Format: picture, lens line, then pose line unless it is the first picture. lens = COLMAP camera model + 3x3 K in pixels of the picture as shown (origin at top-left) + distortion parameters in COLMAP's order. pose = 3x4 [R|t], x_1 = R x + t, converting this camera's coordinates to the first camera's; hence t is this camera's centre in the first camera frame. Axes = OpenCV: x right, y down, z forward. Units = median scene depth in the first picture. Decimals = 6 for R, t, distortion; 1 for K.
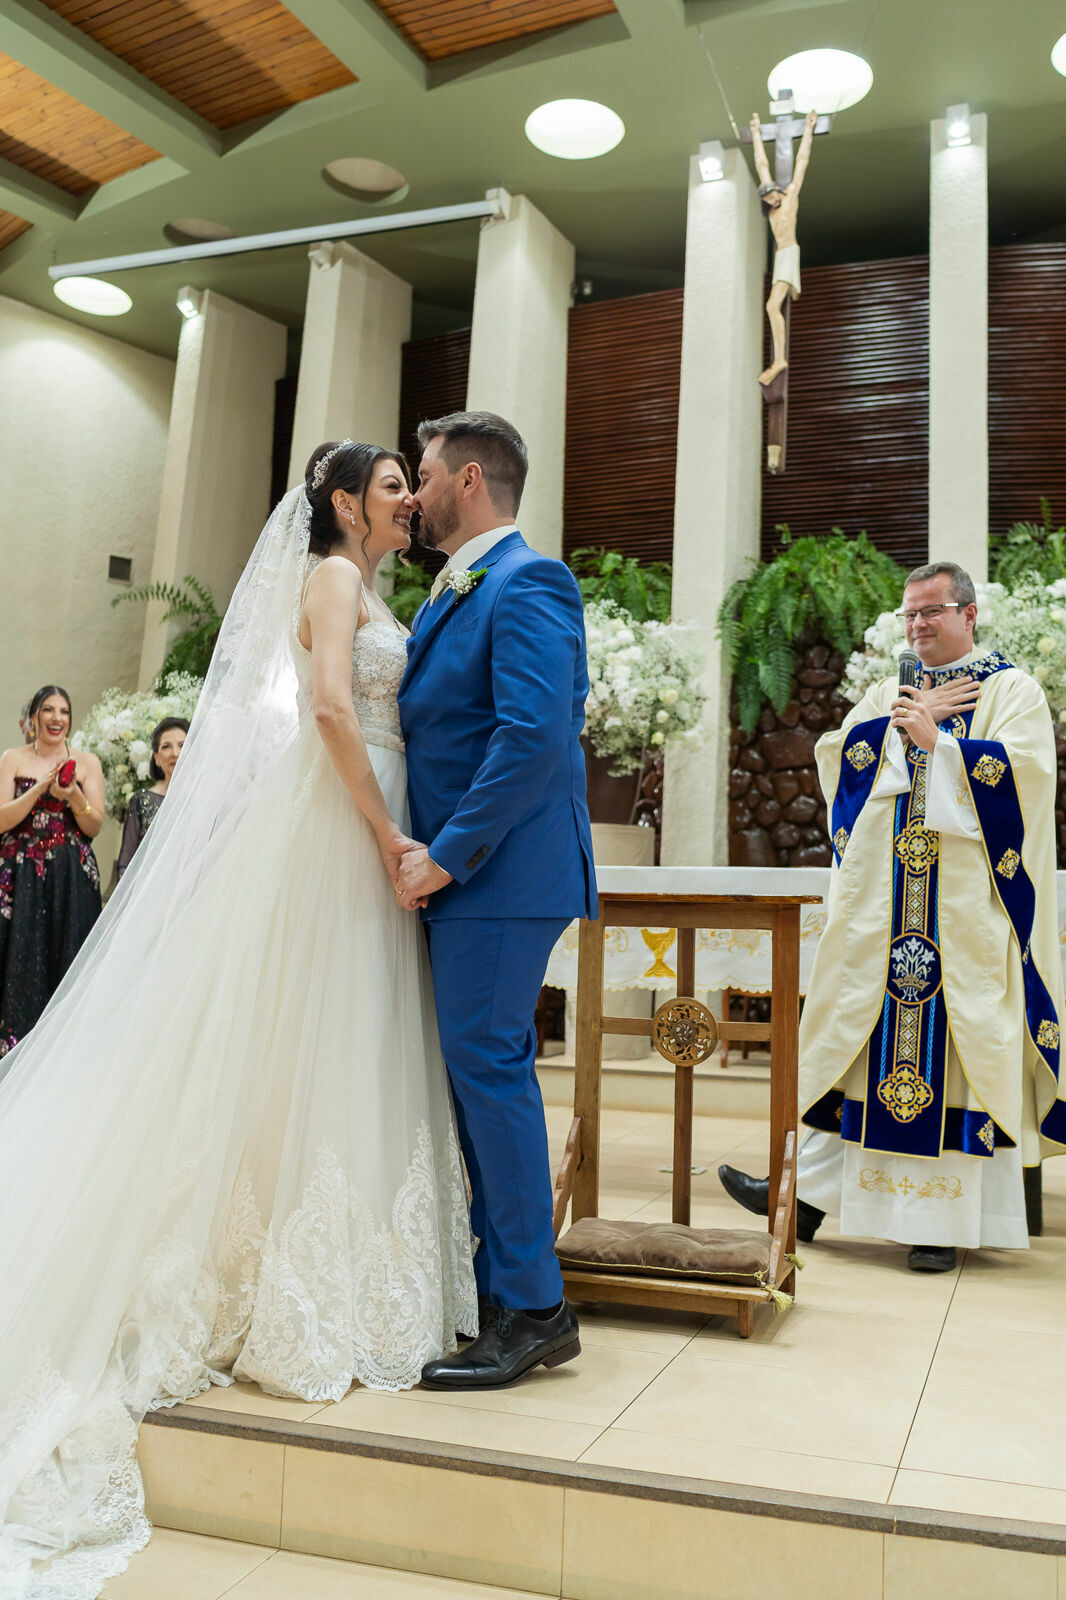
lens RADIAL K [[1524.5, 0, 537.1], [0, 1524.5, 802.2], [0, 0, 1]] dist [-0.016486, 0.015371]
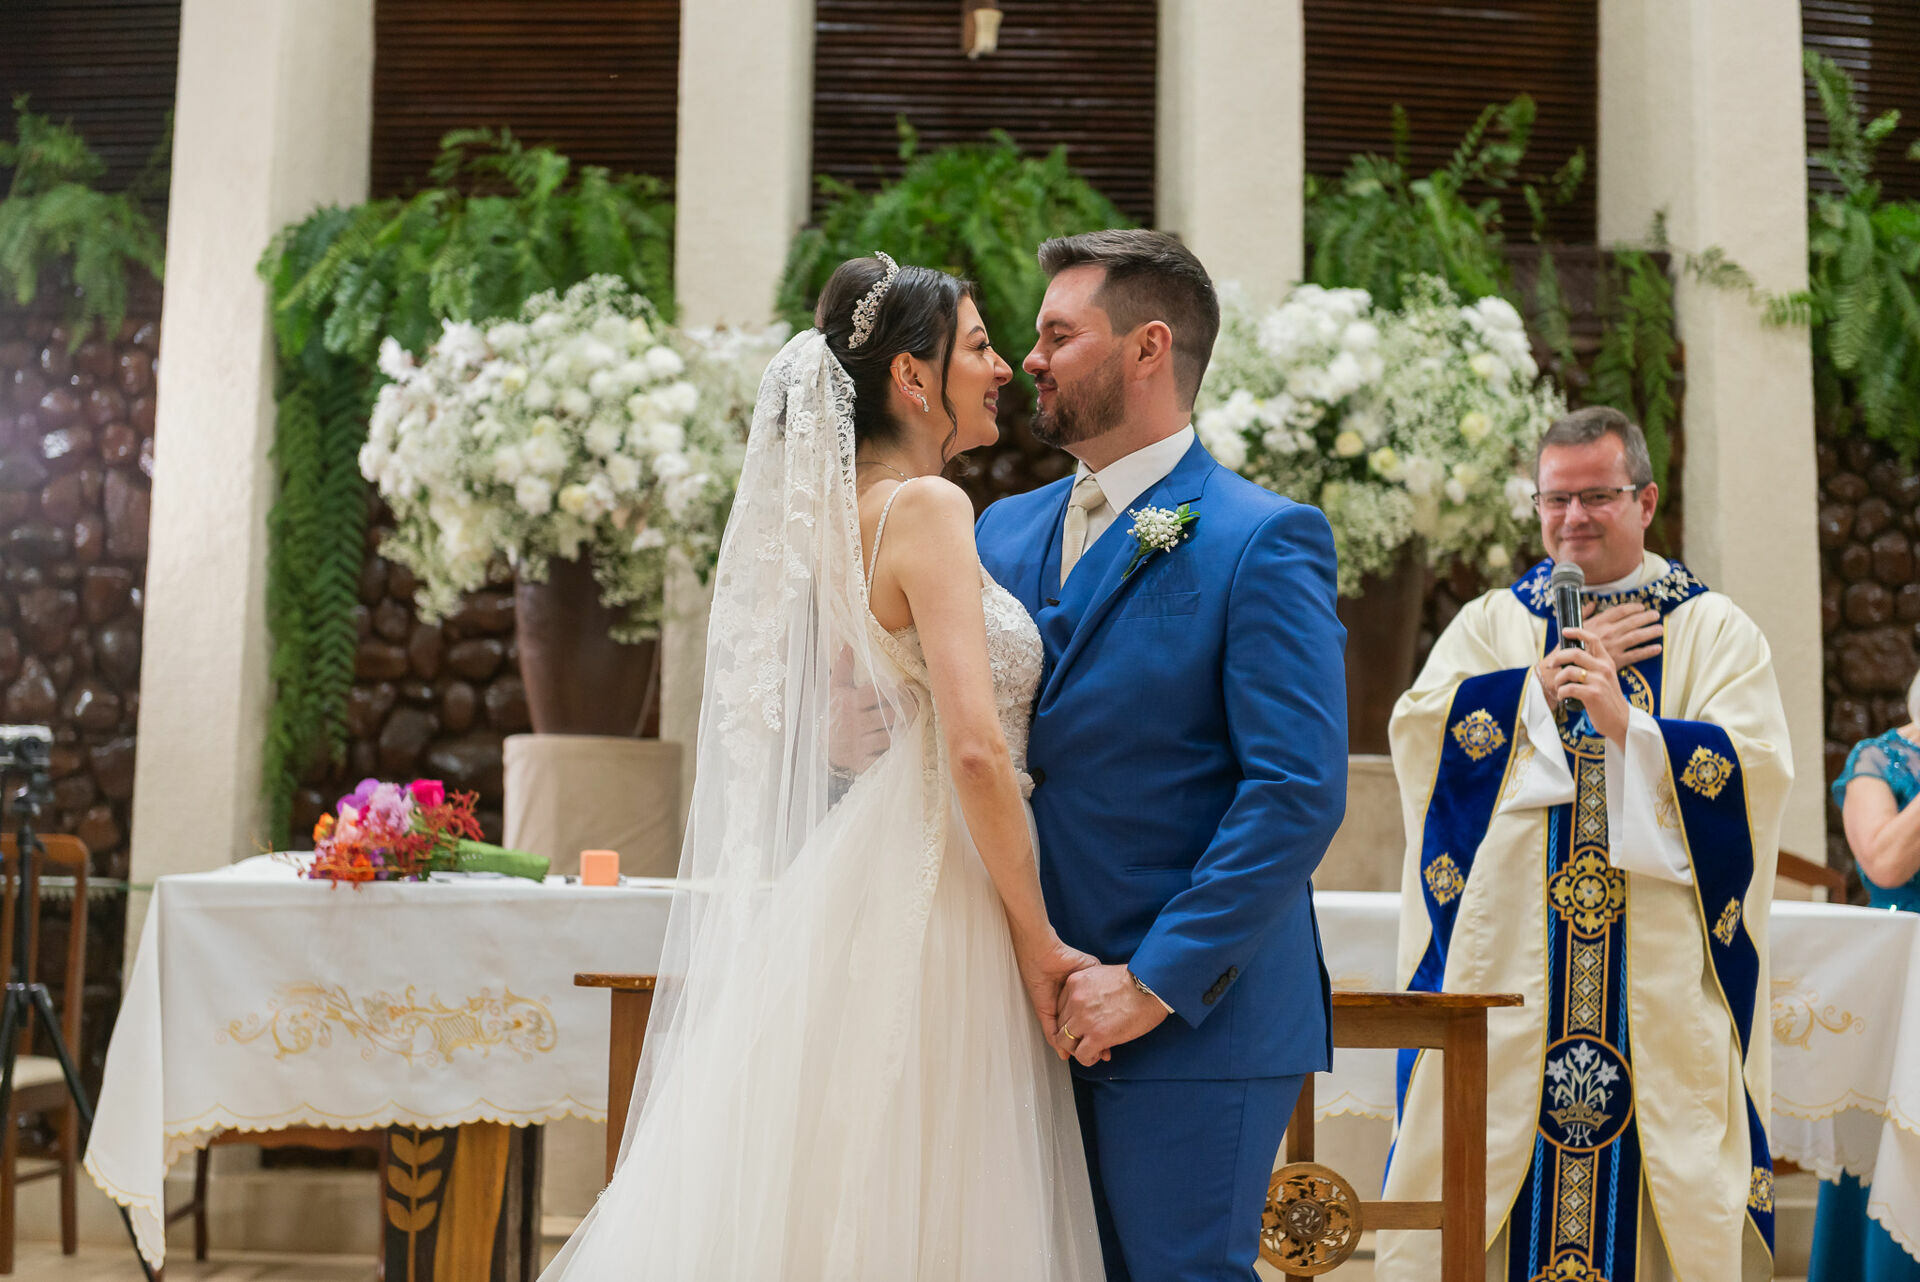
lens RADIAL K [[3715.4, 0, 960.0], [0, 3715.4, 641.0], [0, 0, 1]] dist [-0.003688, -0.278511]
pose [[0.938937, 0.009372, 0.343961, -0.500783], [-0.022445, 0.999168, 0.034043, -0.117127], [-0.343356, -0.039684, 0.938367, -0.306889]]
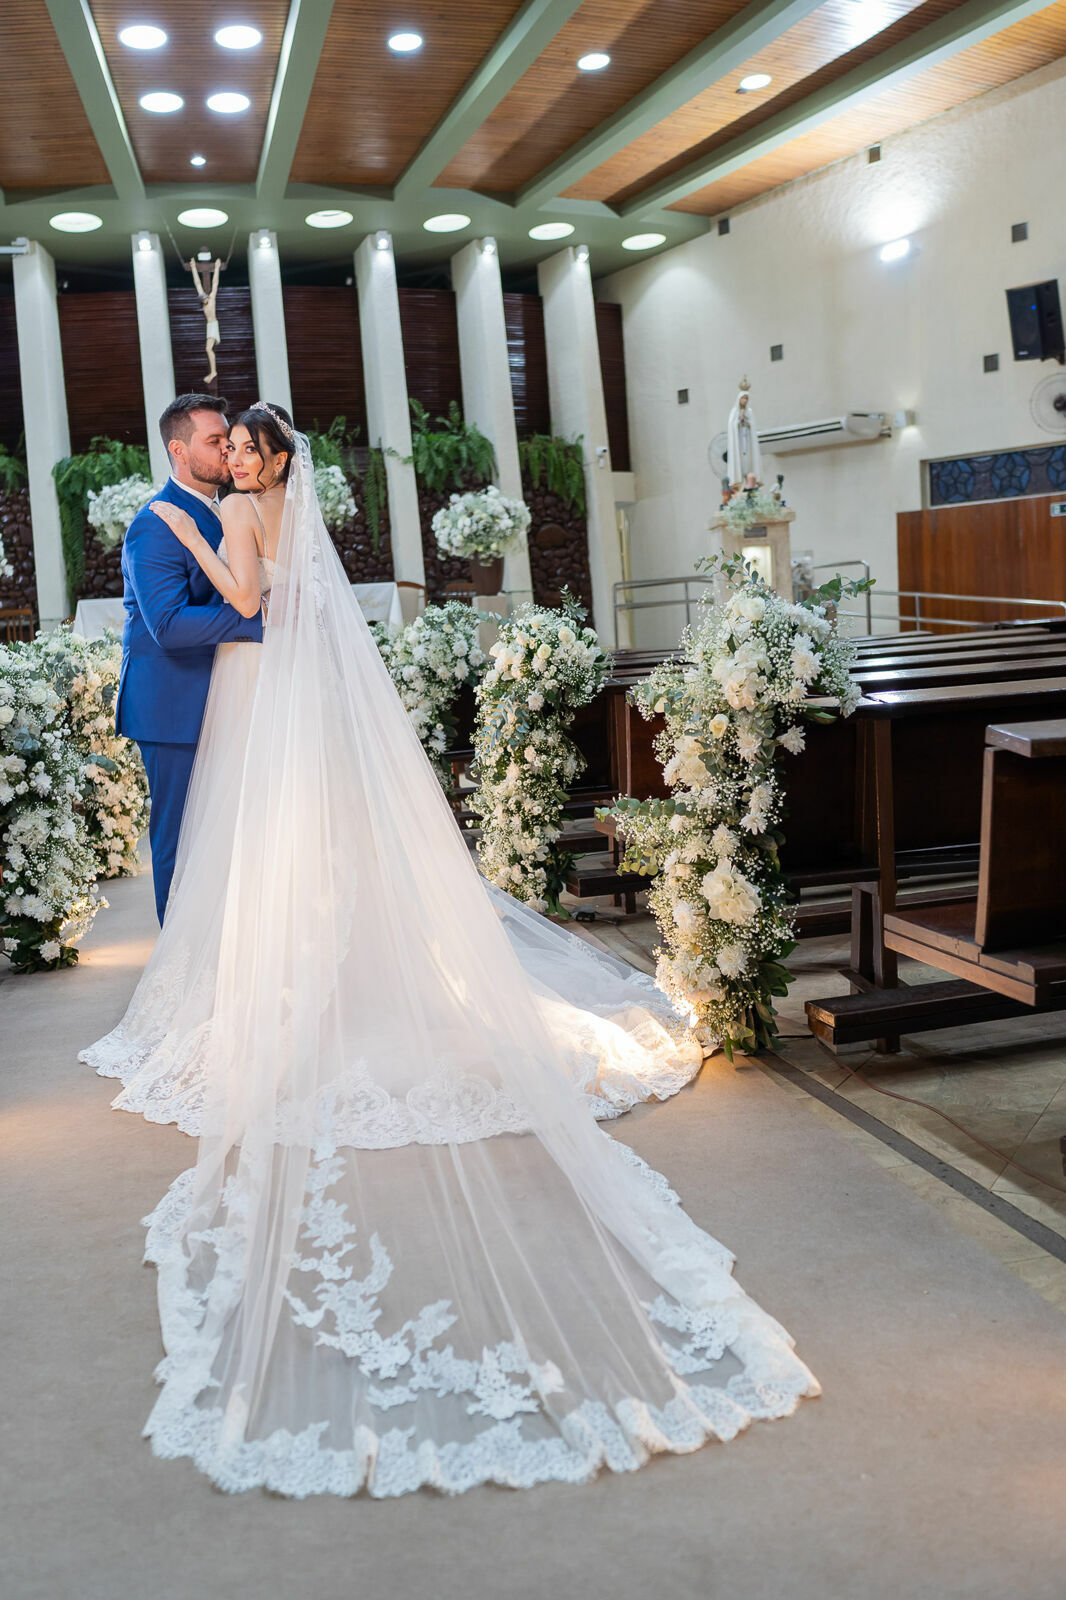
lens RADIAL K [[1524.5, 0, 537.1], [0, 1524.5, 802.2], [0, 0, 1]] dist [-0.016486, 0.015371]
pose [[0.858179, -0.140400, 0.493778, -1.209491], [0.044165, 0.978499, 0.201468, -0.169408], [-0.511447, -0.151088, 0.845928, -2.437172]]
